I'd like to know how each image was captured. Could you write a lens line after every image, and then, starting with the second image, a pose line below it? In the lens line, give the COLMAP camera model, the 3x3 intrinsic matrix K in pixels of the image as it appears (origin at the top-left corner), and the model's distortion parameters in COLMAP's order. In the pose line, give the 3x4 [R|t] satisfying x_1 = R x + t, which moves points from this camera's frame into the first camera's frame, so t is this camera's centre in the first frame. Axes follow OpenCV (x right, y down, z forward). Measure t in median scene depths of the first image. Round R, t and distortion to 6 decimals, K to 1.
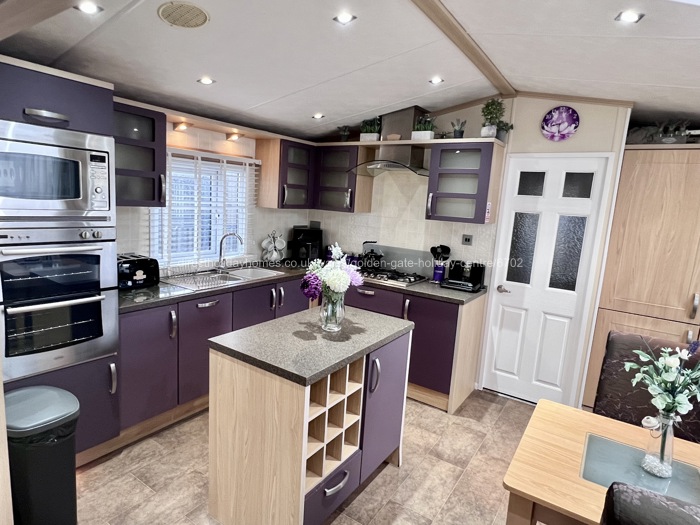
lens RADIAL K [[402.5, 0, 338.1], [0, 402.5, 265.6], [0, 0, 1]] dist [-0.002021, -0.002088]
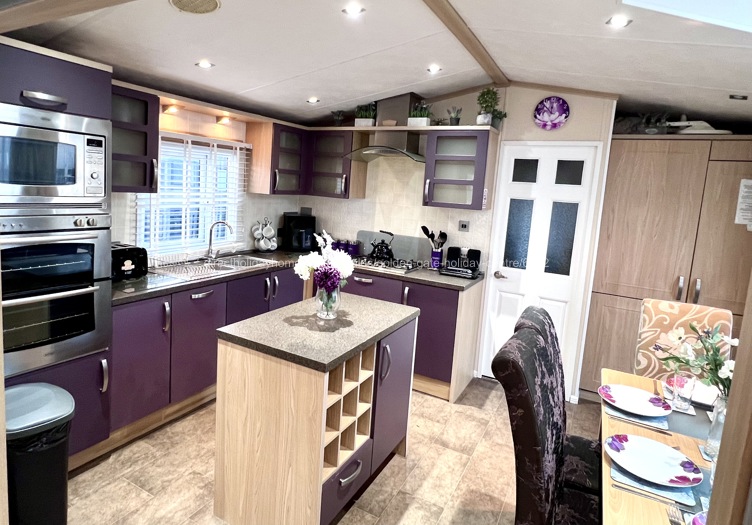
lens RADIAL K [[430.4, 0, 352.0], [0, 430.4, 239.5], [0, 0, 1]] dist [-0.007376, 0.001170]
pose [[0.996346, -0.007466, 0.085081, -0.054387], [0.010447, 0.999345, -0.034648, 0.003861], [-0.084766, 0.035411, 0.995771, -0.042937]]
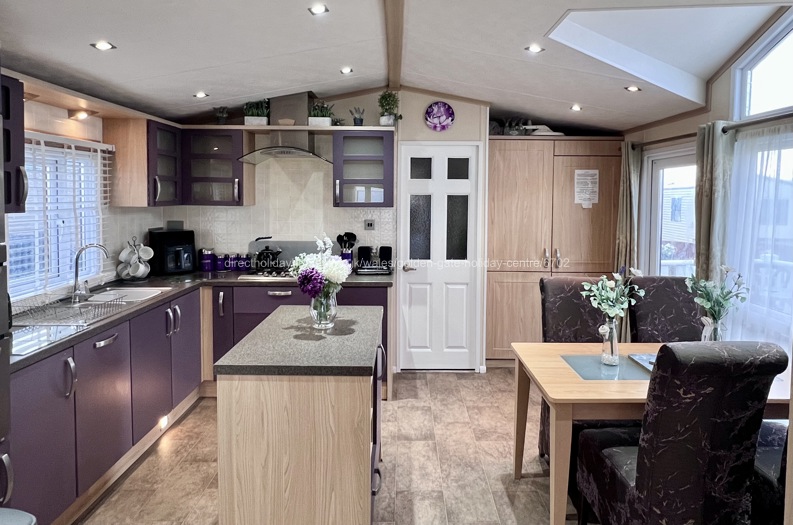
lens RADIAL K [[476.0, 0, 394.7], [0, 476.0, 222.2], [0, 0, 1]] dist [-0.003250, -0.003064]
pose [[0.822626, -0.084000, 0.562343, -0.347633], [0.135616, 0.989469, -0.050585, -0.002272], [-0.552172, 0.117875, 0.825355, -0.017054]]
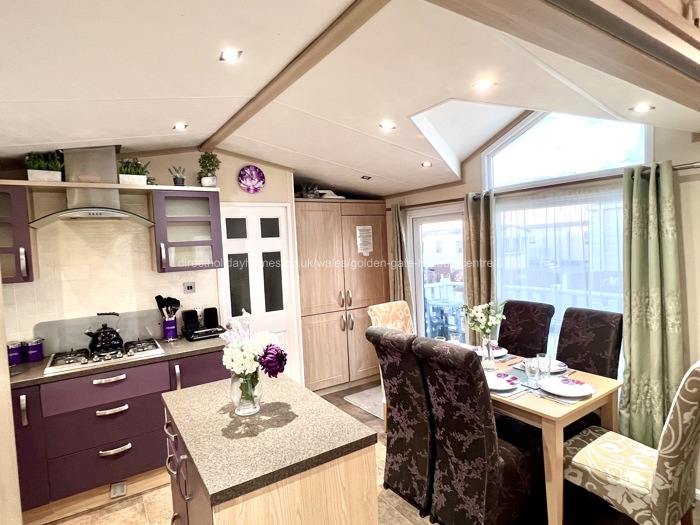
lens RADIAL K [[396.8, 0, 342.0], [0, 396.8, 263.2], [0, 0, 1]] dist [-0.003855, 0.001381]
pose [[0.374159, -0.123319, 0.919129, -0.492372], [0.223658, 0.973862, 0.039616, -0.091141], [-0.899990, 0.190748, 0.391960, 0.330655]]
